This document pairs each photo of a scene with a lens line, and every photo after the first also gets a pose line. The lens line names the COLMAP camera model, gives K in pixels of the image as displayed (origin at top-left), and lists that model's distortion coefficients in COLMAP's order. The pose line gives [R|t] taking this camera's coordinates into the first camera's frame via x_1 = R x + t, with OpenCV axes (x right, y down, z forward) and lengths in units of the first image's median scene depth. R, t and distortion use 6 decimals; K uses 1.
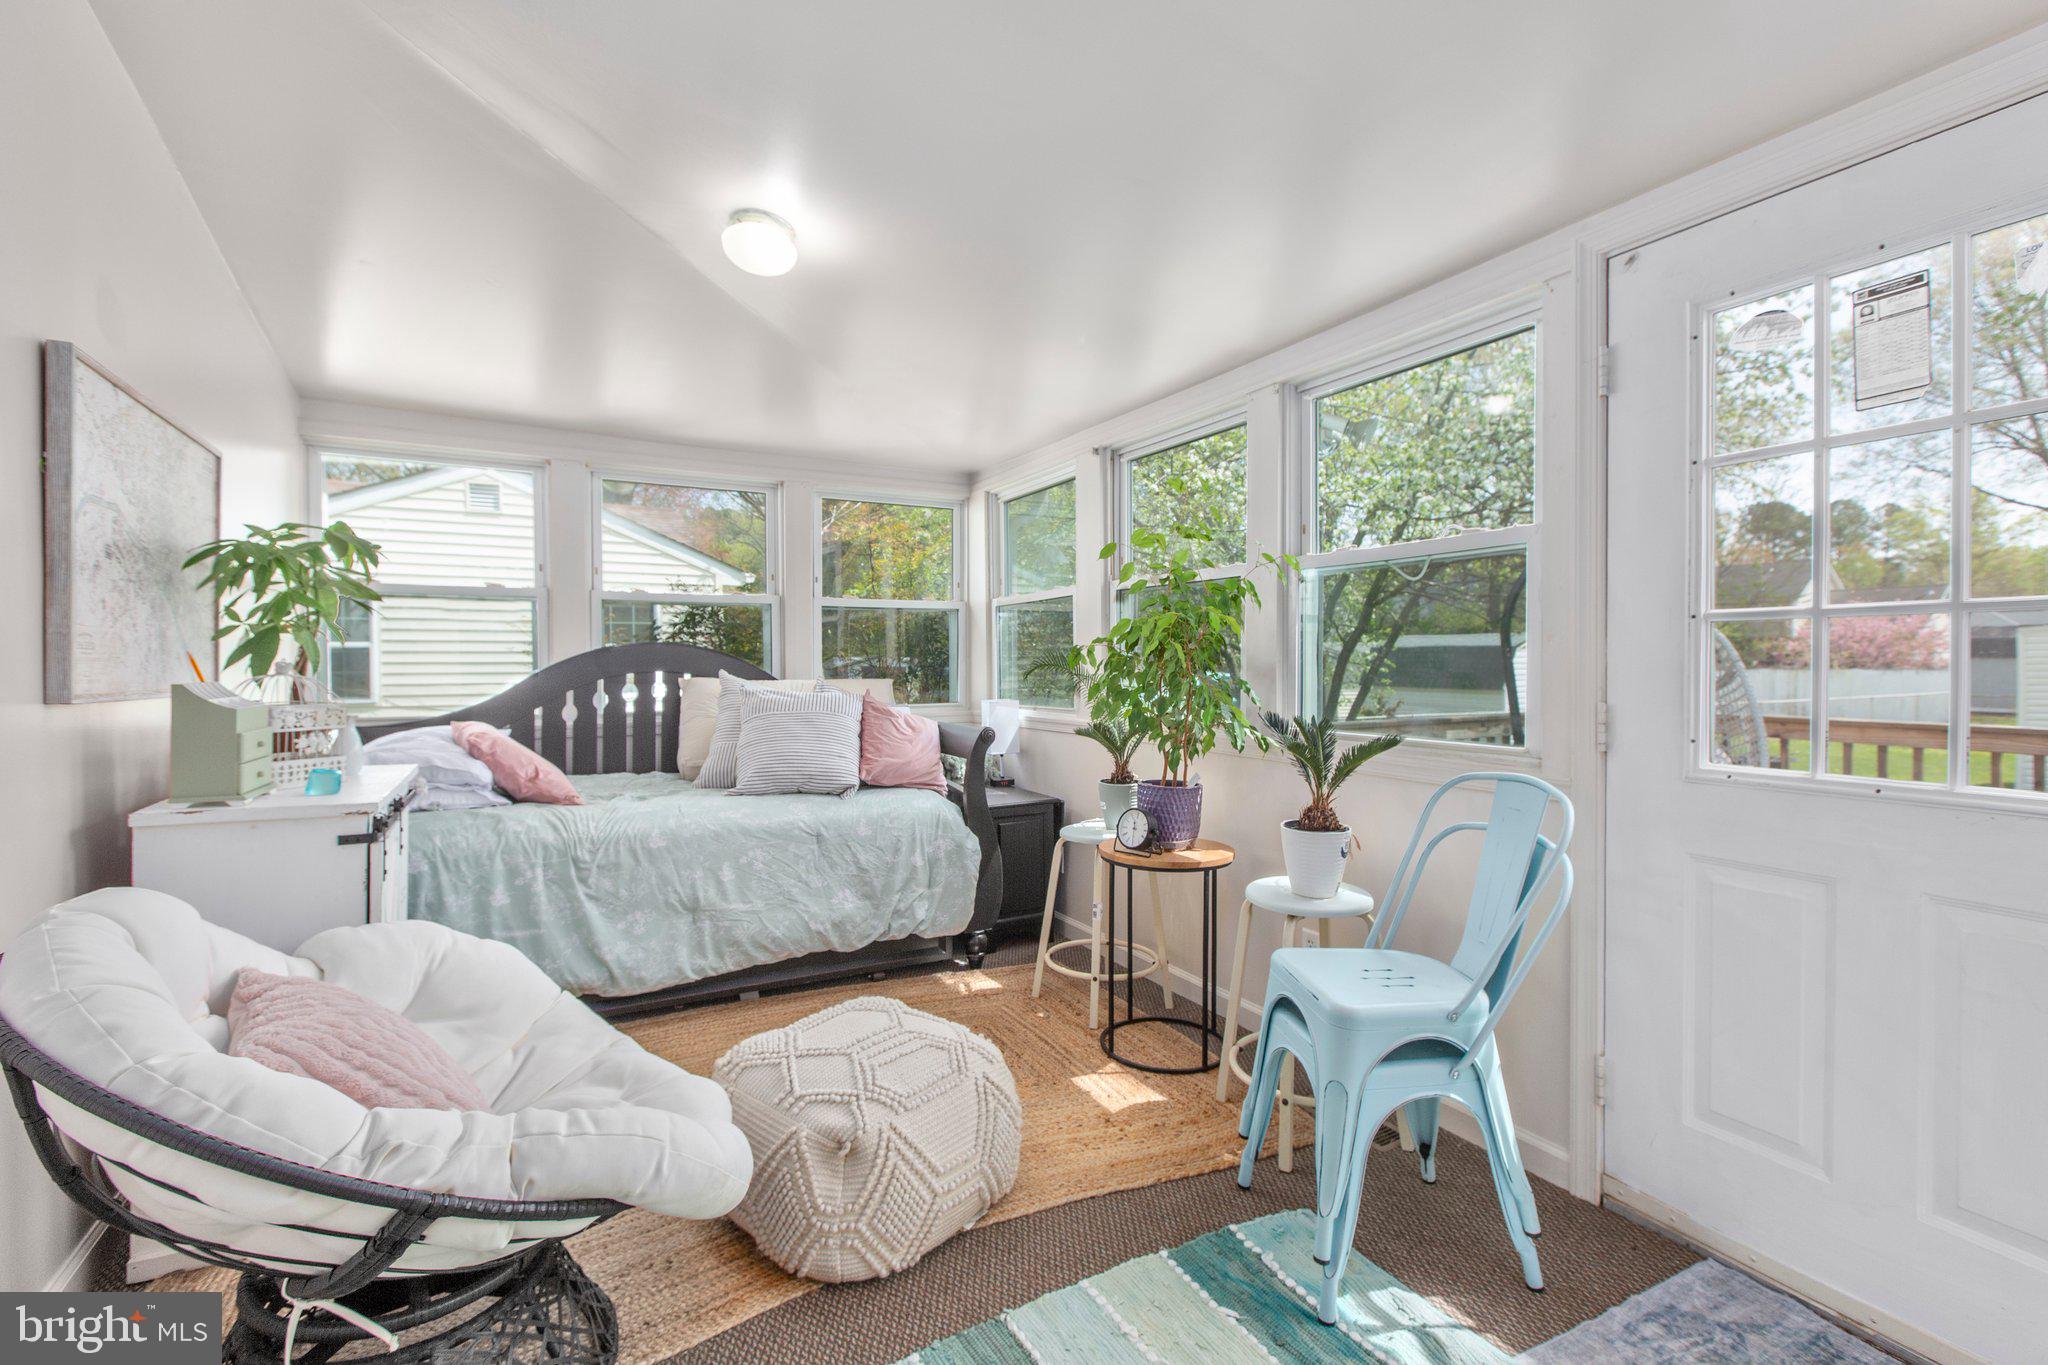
lens RADIAL K [[915.8, 0, 1012.3], [0, 915.8, 669.9], [0, 0, 1]] dist [-0.002765, -0.001439]
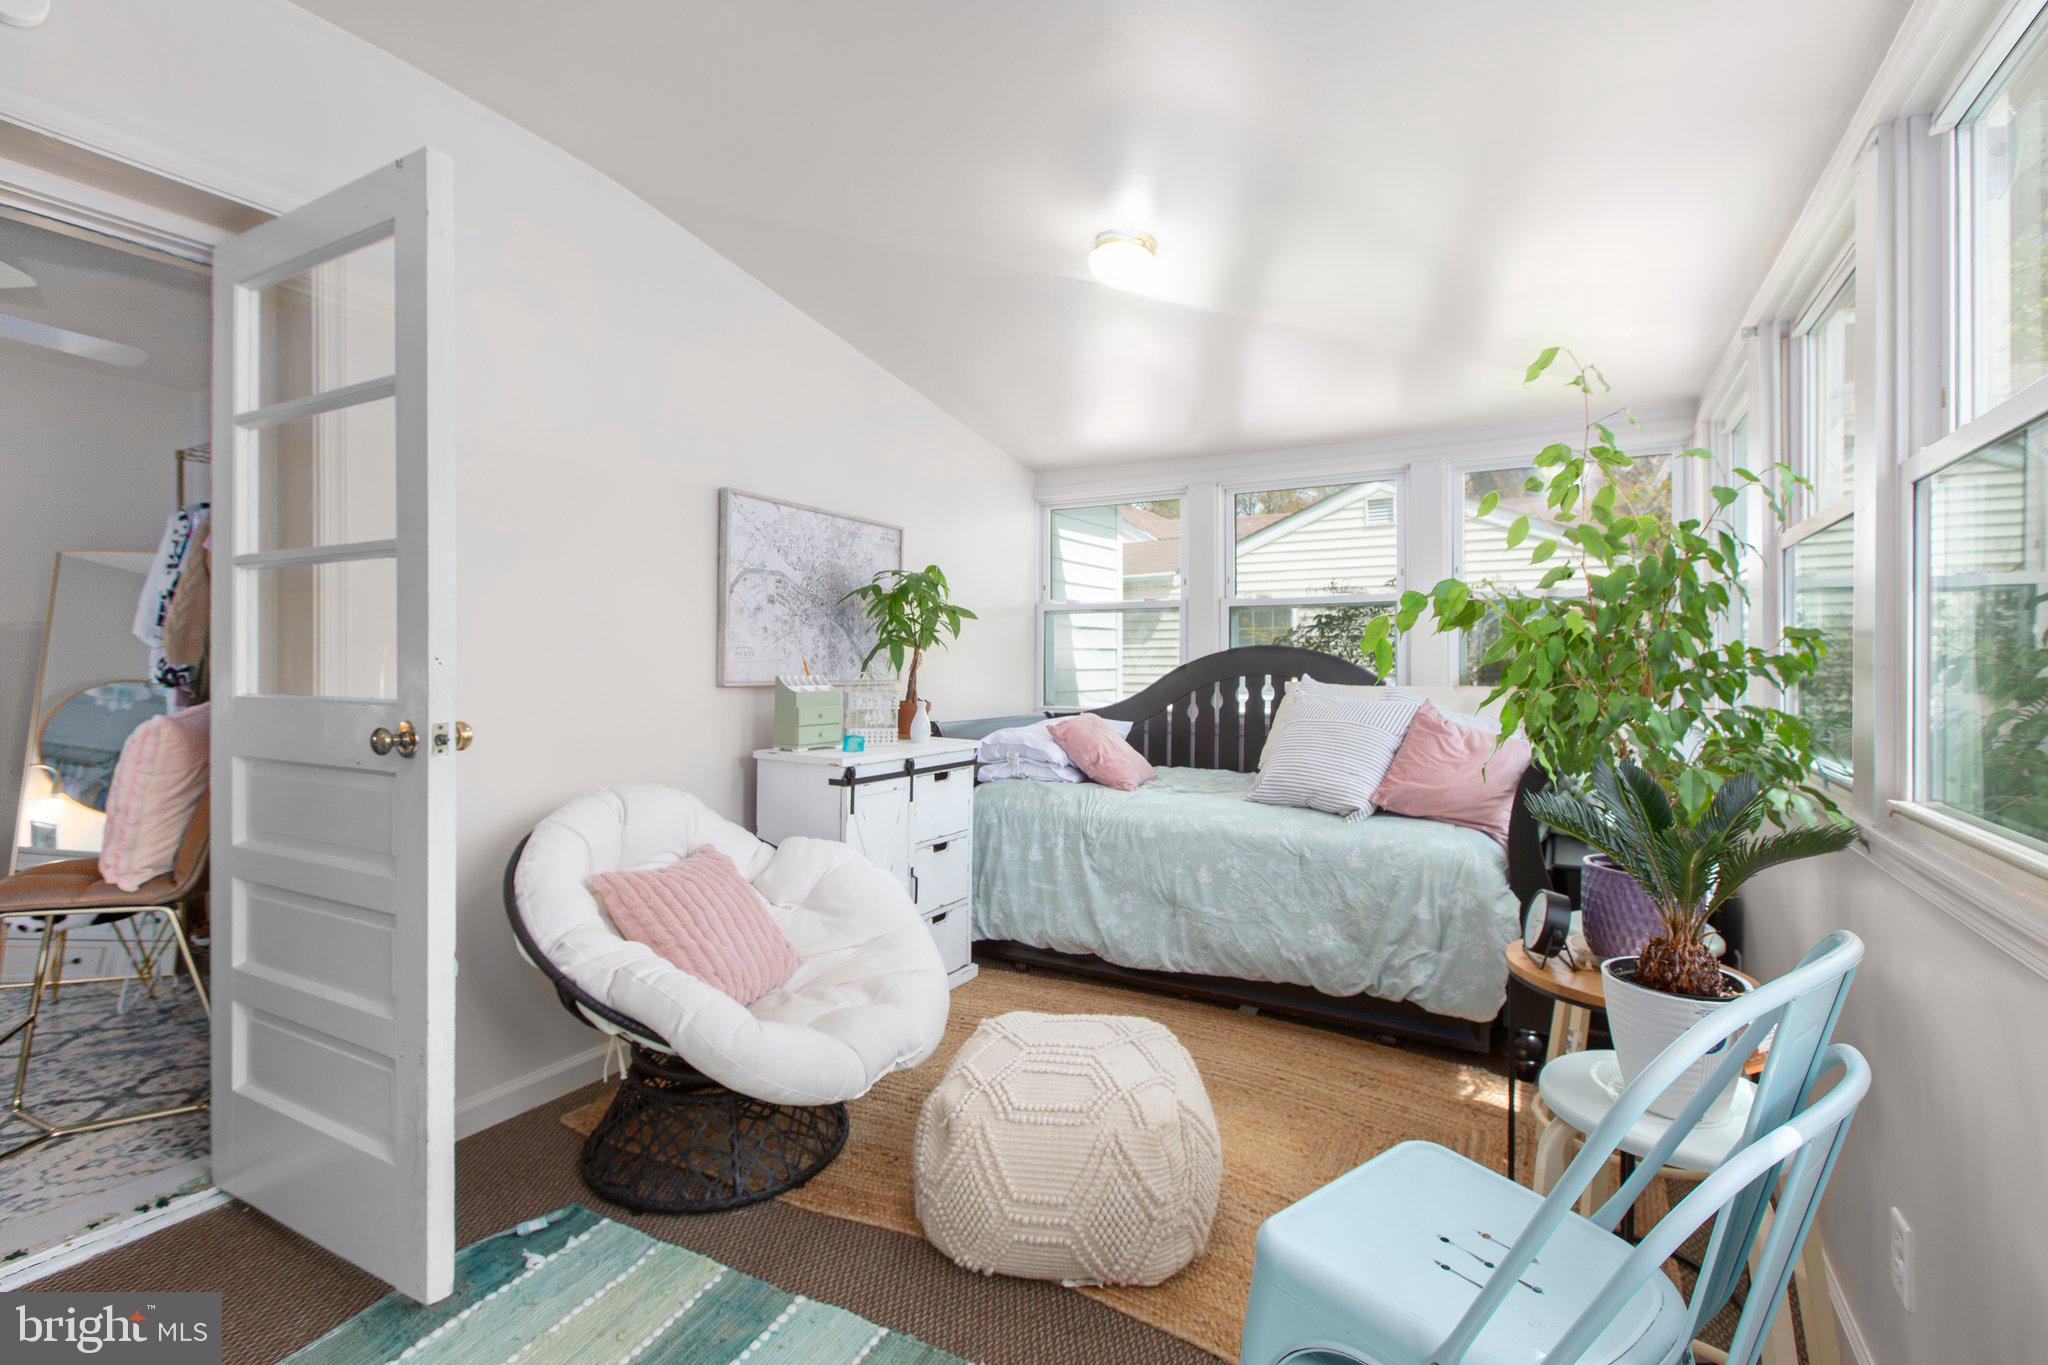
lens RADIAL K [[915.8, 0, 1009.8], [0, 915.8, 668.6], [0, 0, 1]] dist [-0.002765, -0.001439]
pose [[0.514258, 0.006483, -0.857611, 0.425958], [-0.011646, 0.999932, 0.000575, -0.002739], [0.857557, 0.009692, 0.514298, 0.289097]]
